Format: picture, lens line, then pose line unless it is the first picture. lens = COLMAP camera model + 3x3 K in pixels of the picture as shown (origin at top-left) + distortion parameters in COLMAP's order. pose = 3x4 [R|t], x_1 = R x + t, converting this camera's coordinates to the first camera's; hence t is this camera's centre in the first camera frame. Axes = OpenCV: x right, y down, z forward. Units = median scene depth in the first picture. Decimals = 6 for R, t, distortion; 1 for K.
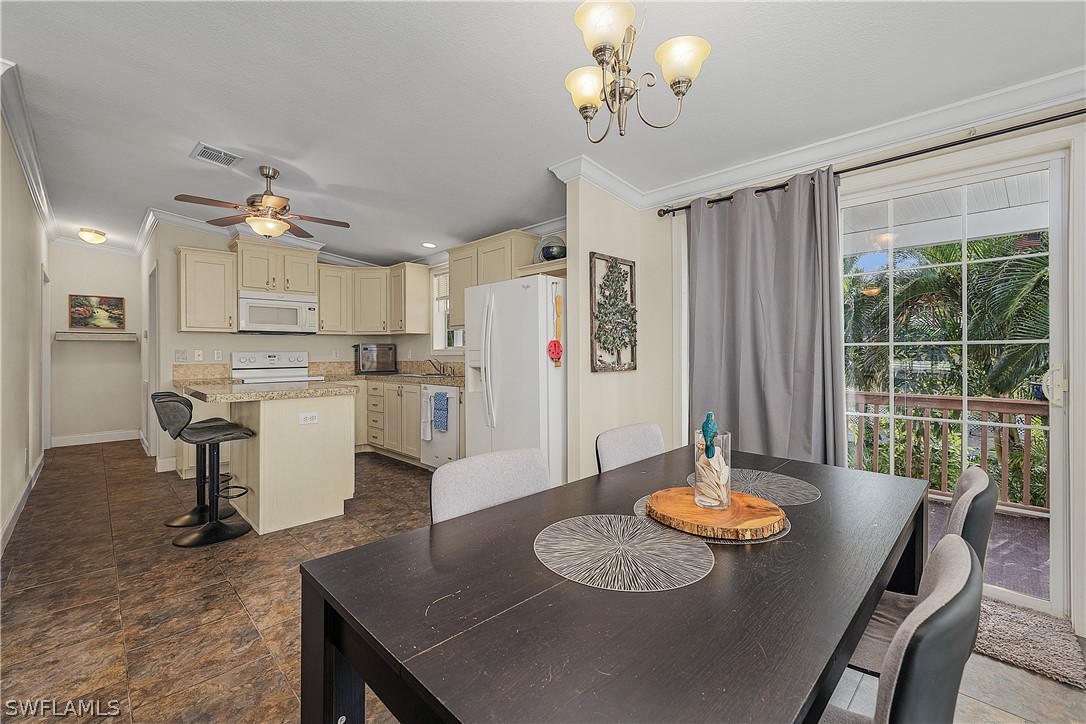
lens RADIAL K [[459.8, 0, 544.8], [0, 459.8, 353.6], [0, 0, 1]] dist [-0.000943, -0.000286]
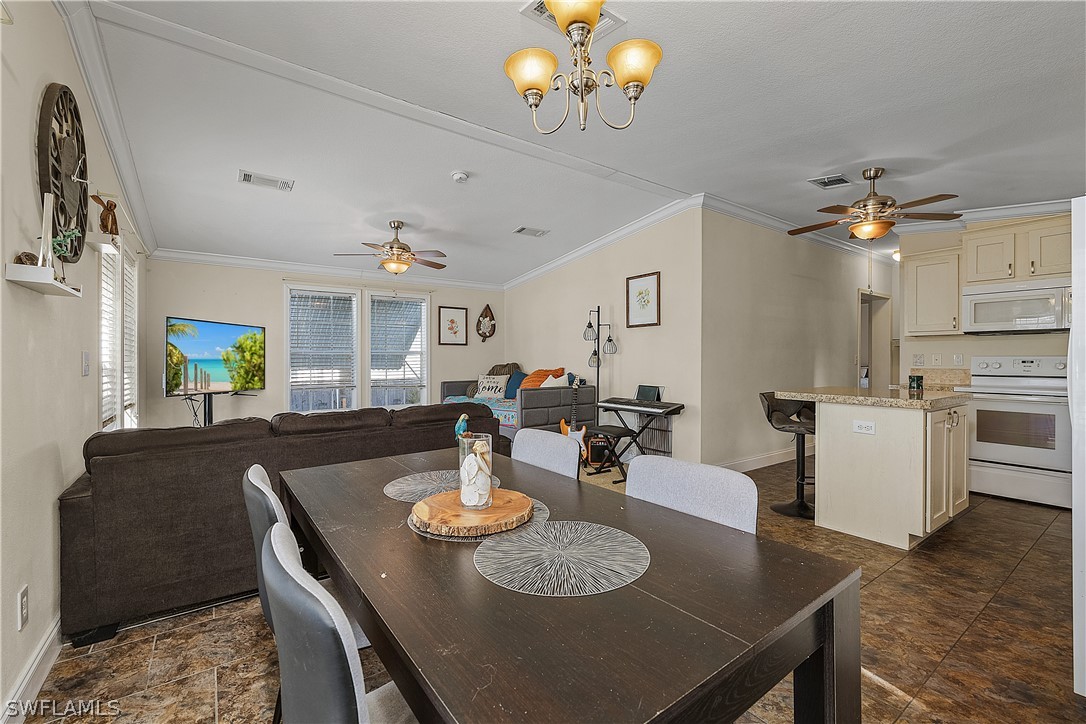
lens RADIAL K [[464.1, 0, 548.4], [0, 464.1, 360.1], [0, 0, 1]] dist [0.007831, -0.000267]
pose [[-0.142515, 0.009172, -0.989750, 0.330531], [-0.001190, 0.999955, 0.009438, -0.003384], [0.989792, 0.002523, -0.142497, 0.312547]]
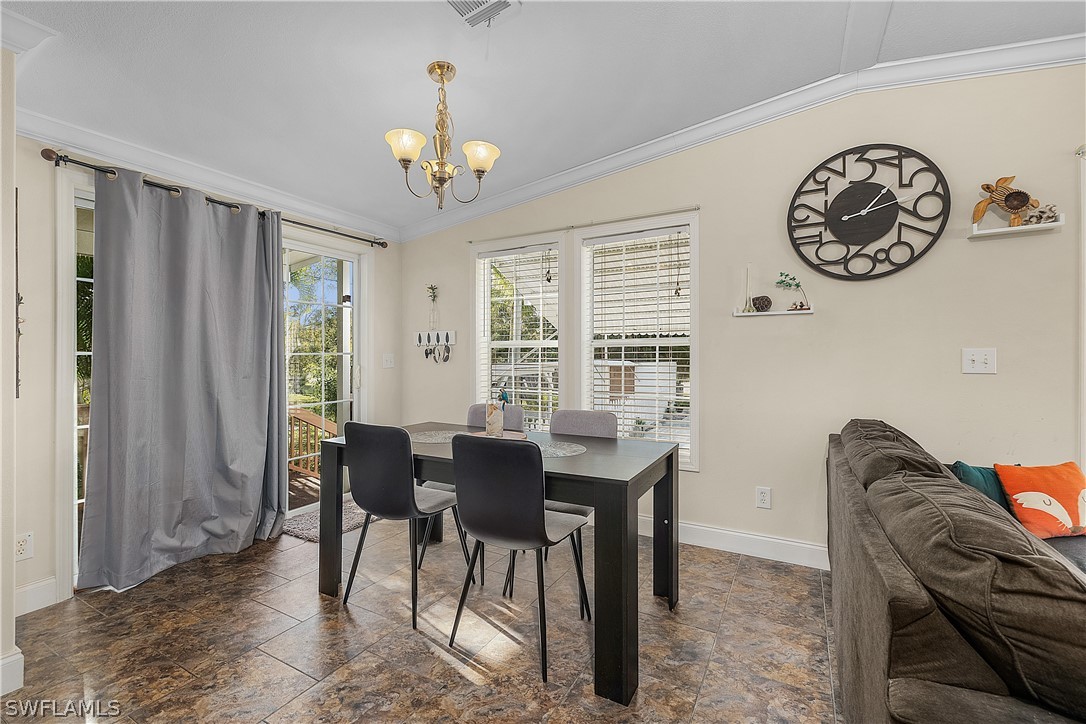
lens RADIAL K [[465.0, 0, 541.5], [0, 465.0, 349.4], [0, 0, 1]] dist [0.009553, 0.000256]
pose [[-0.281127, 0.014881, 0.959555, -0.384945], [0.010645, 0.999867, -0.012387, -0.004940], [-0.959611, 0.006732, -0.281248, 0.326222]]
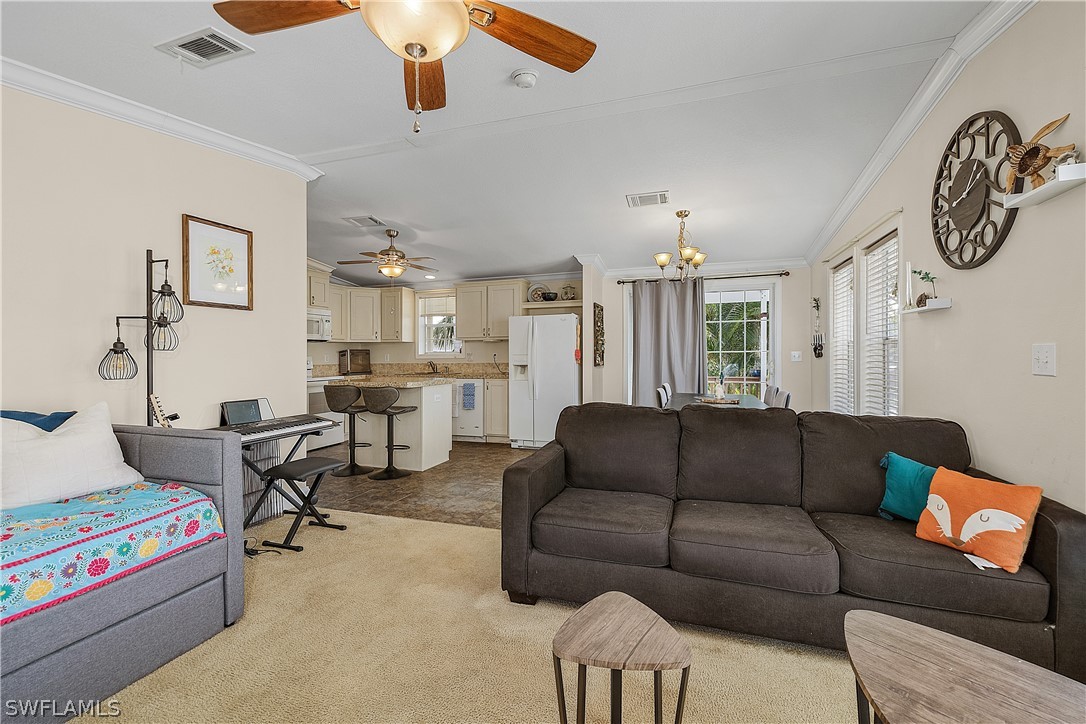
lens RADIAL K [[461.4, 0, 542.3], [0, 461.4, 365.7], [0, 0, 1]] dist [0.001087, 0.000274]
pose [[0.893553, -0.012311, 0.448788, -0.567782], [0.004689, 0.999825, 0.018092, 0.001293], [-0.448933, -0.014061, 0.893455, -0.359347]]
